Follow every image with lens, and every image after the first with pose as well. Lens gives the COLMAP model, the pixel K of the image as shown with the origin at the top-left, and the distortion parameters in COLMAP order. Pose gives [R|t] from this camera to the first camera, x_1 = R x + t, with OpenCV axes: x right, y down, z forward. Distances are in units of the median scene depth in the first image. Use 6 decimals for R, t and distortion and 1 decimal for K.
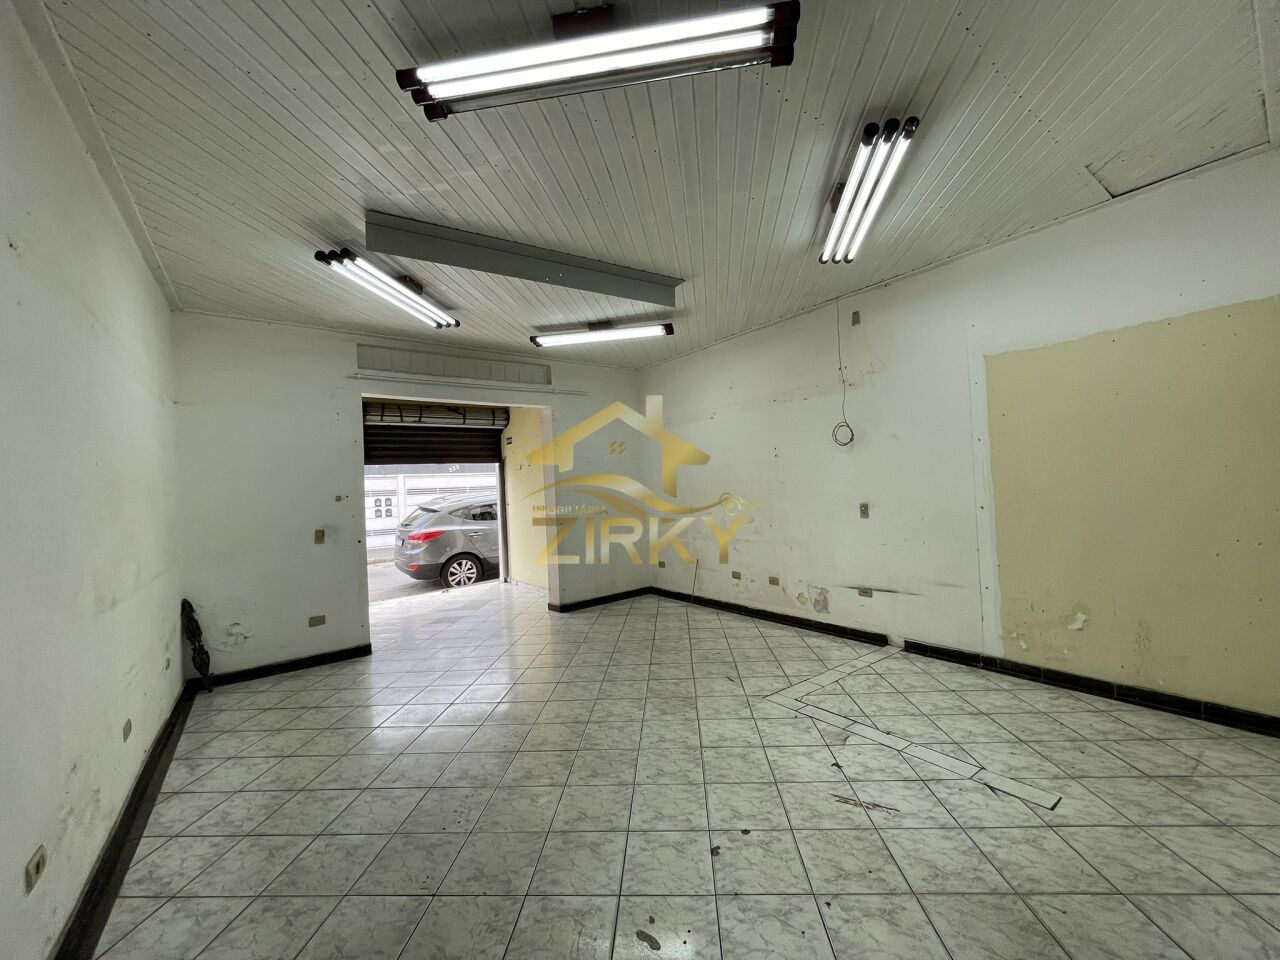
lens RADIAL K [[522.9, 0, 638.5], [0, 522.9, 482.4], [0, 0, 1]] dist [-0.002016, -0.000011]
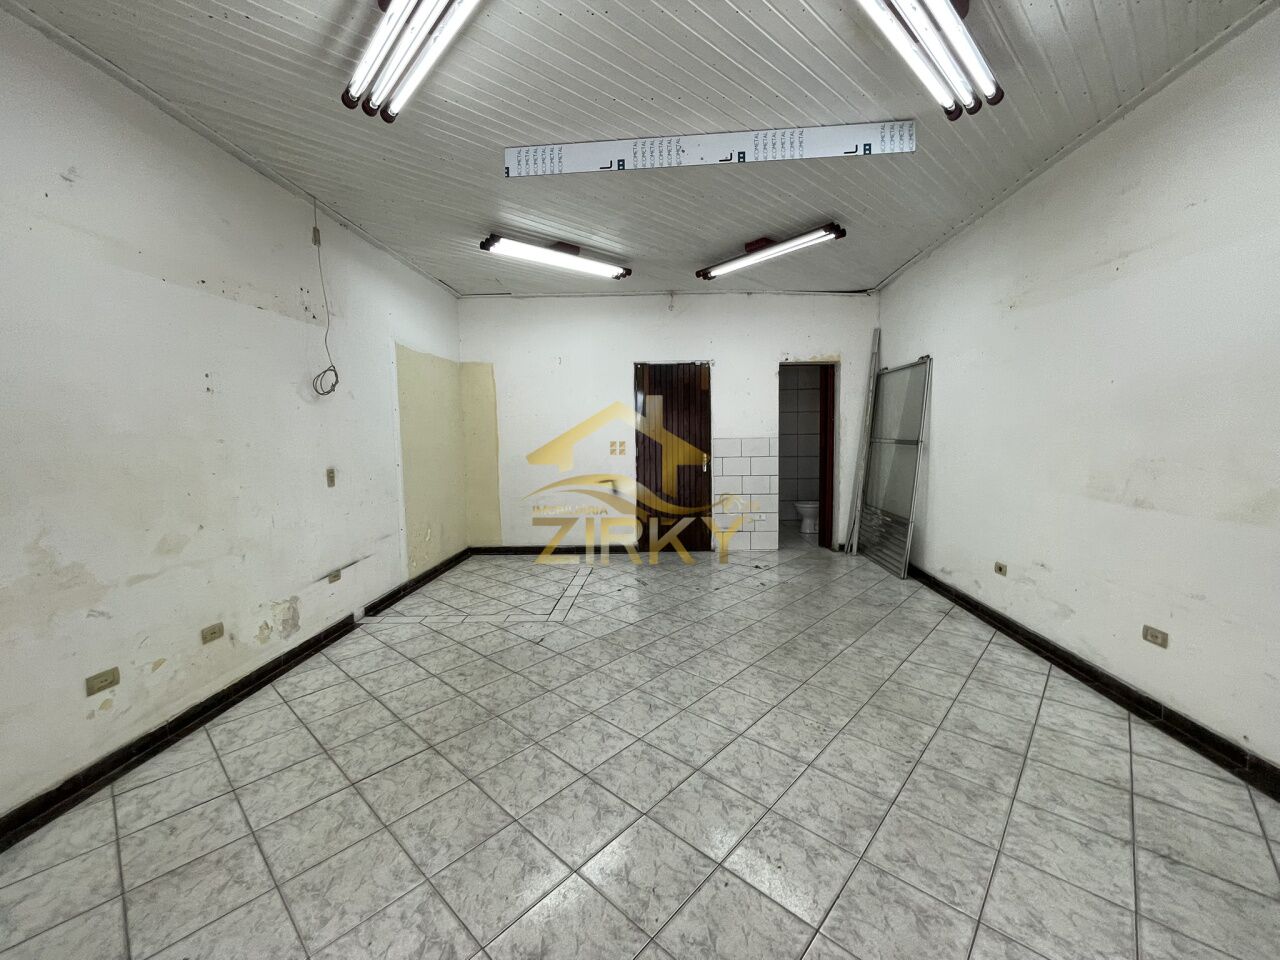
lens RADIAL K [[522.9, 0, 641.4], [0, 522.9, 480.4], [0, 0, 1]] dist [-0.002016, -0.000011]
pose [[-0.783979, 0.003886, 0.620776, -0.373727], [0.048130, 0.997351, 0.054539, 0.029758], [-0.618919, 0.072635, -0.782089, 1.080507]]
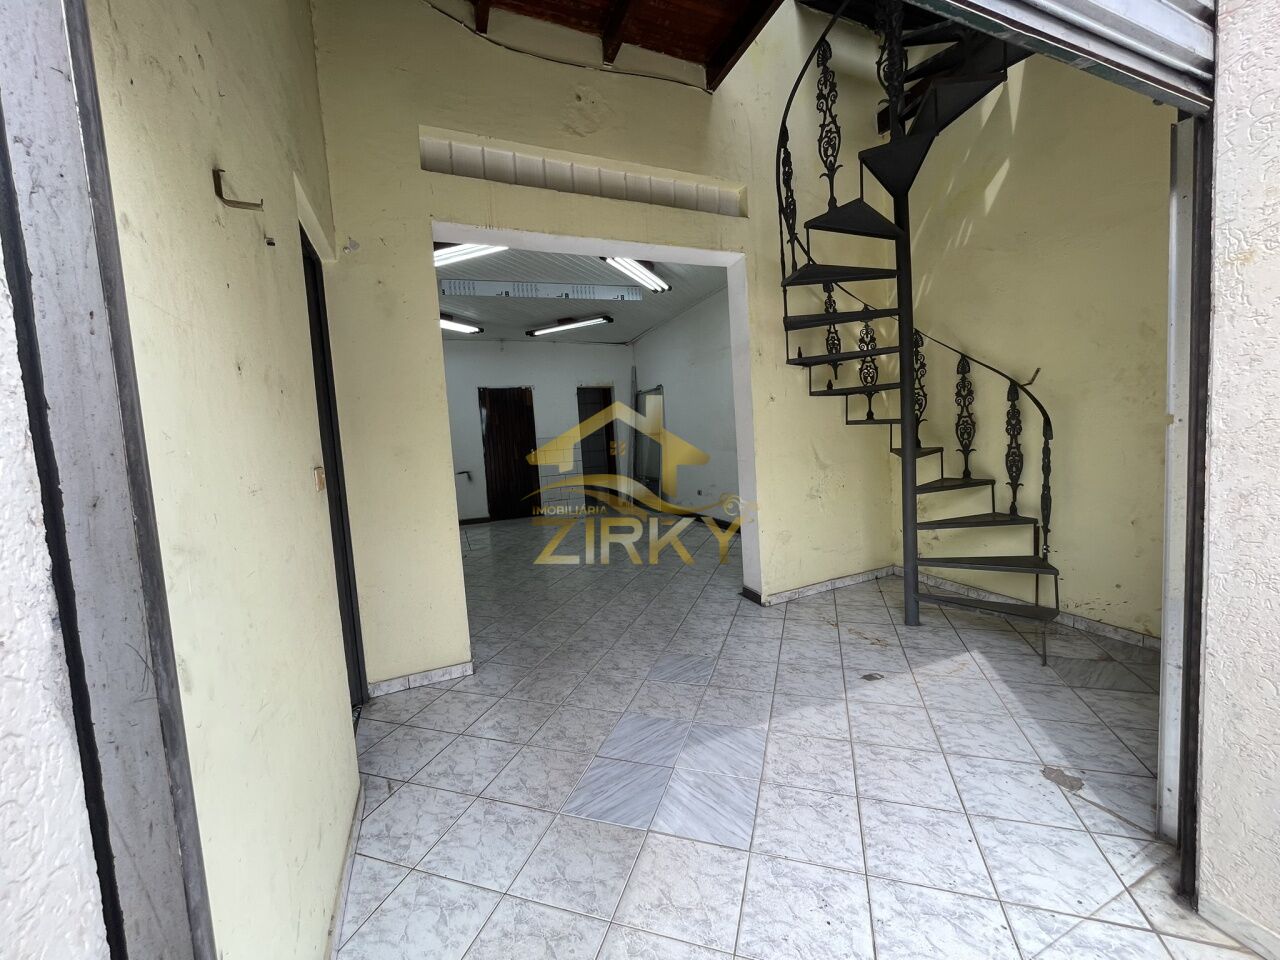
lens RADIAL K [[522.9, 0, 641.5], [0, 522.9, 480.6], [0, 0, 1]] dist [-0.002016, -0.000011]
pose [[-0.964088, 0.085546, 0.251428, -0.511069], [0.104685, 0.992461, 0.063735, 0.067518], [-0.244080, 0.087766, -0.965775, 1.600070]]
